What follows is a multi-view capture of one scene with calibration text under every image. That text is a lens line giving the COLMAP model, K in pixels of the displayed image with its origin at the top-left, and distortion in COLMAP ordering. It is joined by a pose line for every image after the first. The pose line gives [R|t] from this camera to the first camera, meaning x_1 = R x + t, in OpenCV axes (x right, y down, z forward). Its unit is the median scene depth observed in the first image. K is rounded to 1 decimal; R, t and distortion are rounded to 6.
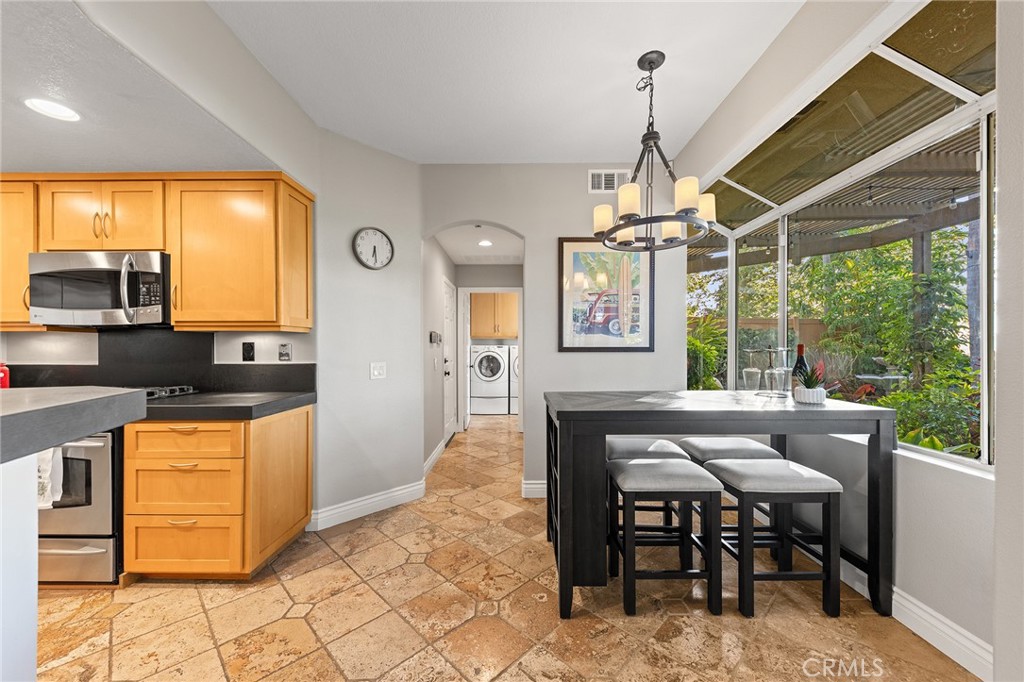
lens RADIAL K [[405.9, 0, 517.0], [0, 405.9, 345.6], [0, 0, 1]] dist [-0.001442, -0.000512]
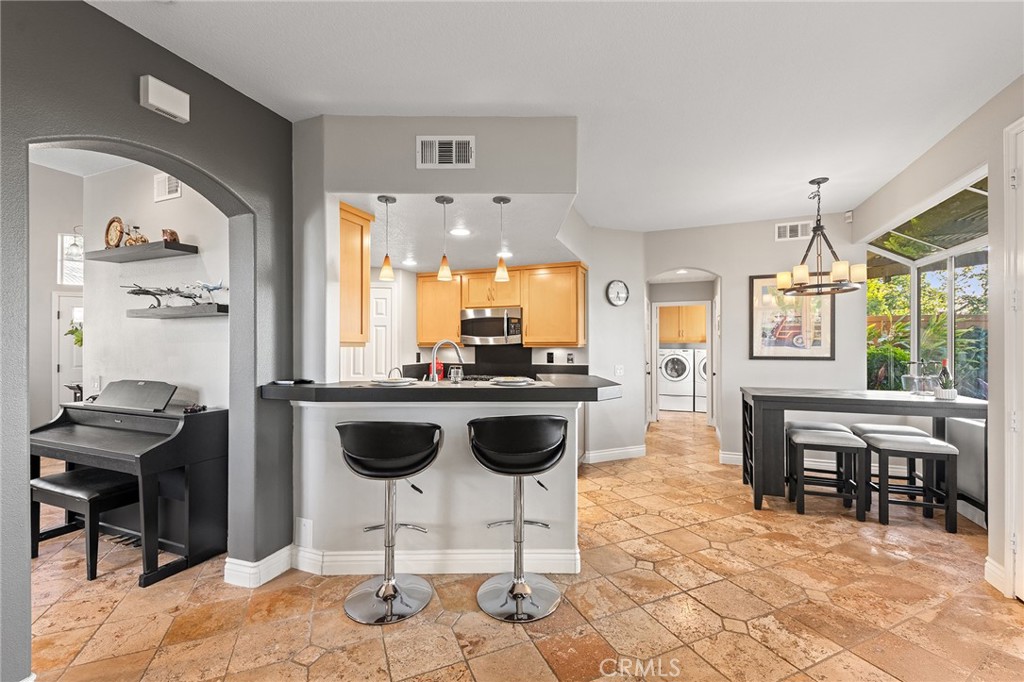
lens RADIAL K [[423.5, 0, 511.8], [0, 423.5, 344.4], [0, 0, 1]] dist [0.004938, -0.000777]
pose [[0.923737, -0.000667, -0.383027, -0.117468], [0.000704, 1.000000, -0.000043, -0.046366], [0.383027, -0.000230, 0.923737, -0.812625]]
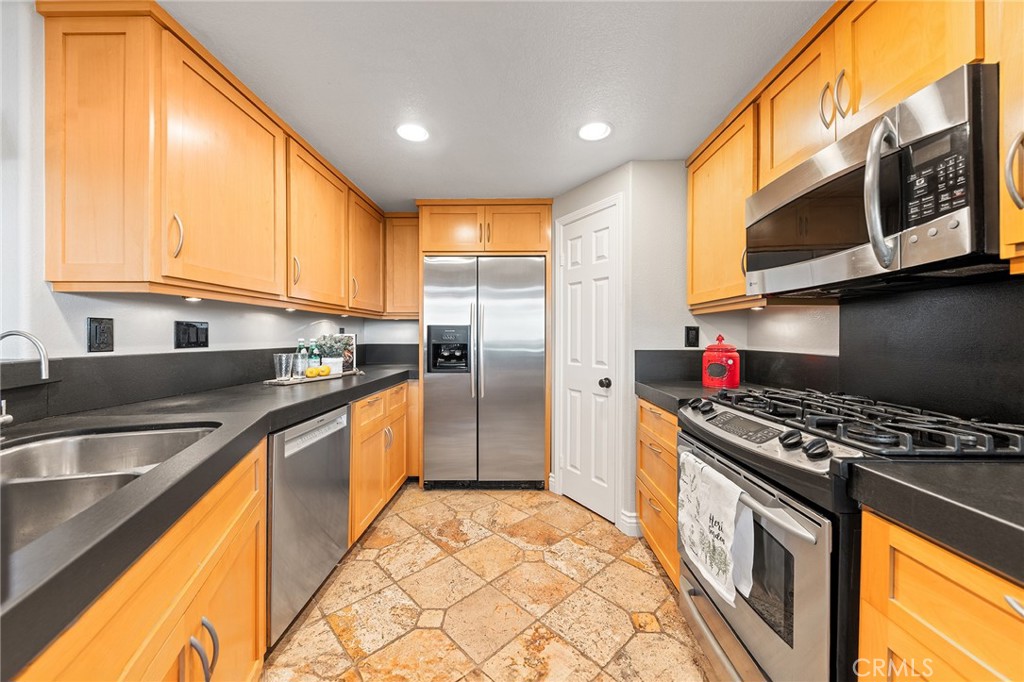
lens RADIAL K [[357.7, 0, 515.2], [0, 357.7, 339.5], [0, 0, 1]] dist [-0.007727, -0.000397]
pose [[-0.016510, 0.009266, -0.999821, -0.487326], [-0.002859, 0.999953, 0.009315, 0.018361], [0.999860, 0.003012, -0.016483, 0.524170]]
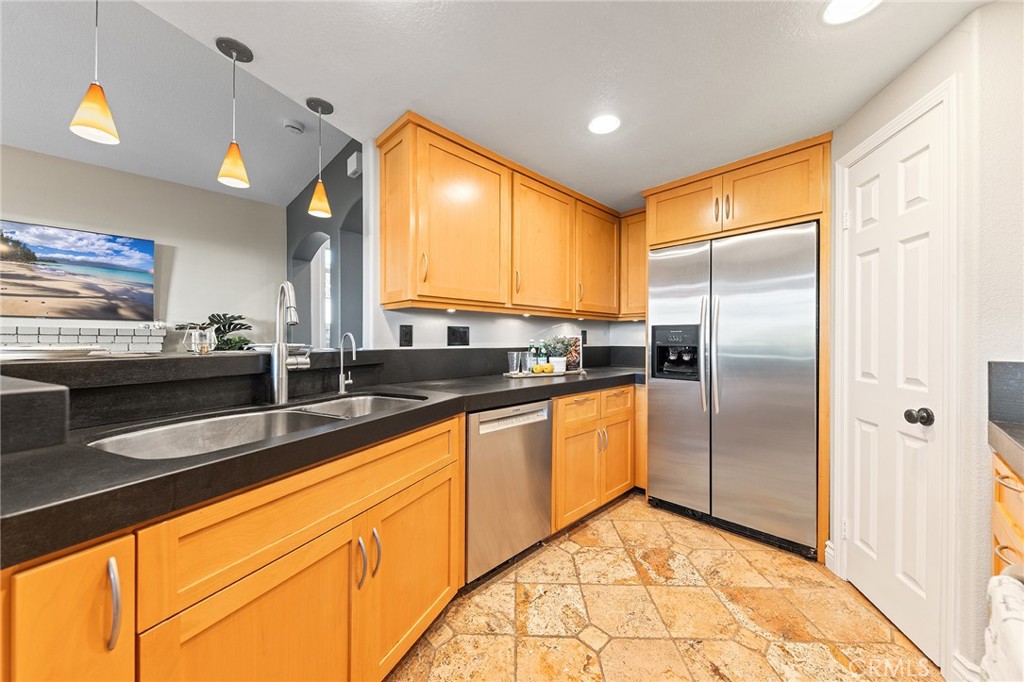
lens RADIAL K [[362.2, 0, 510.8], [0, 362.2, 341.7], [0, 0, 1]] dist [-0.002382, -0.001284]
pose [[-0.719237, 0.001926, -0.694763, -0.493730], [-0.004210, 0.999966, 0.007131, 0.018766], [0.694753, 0.008054, -0.719204, 0.534320]]
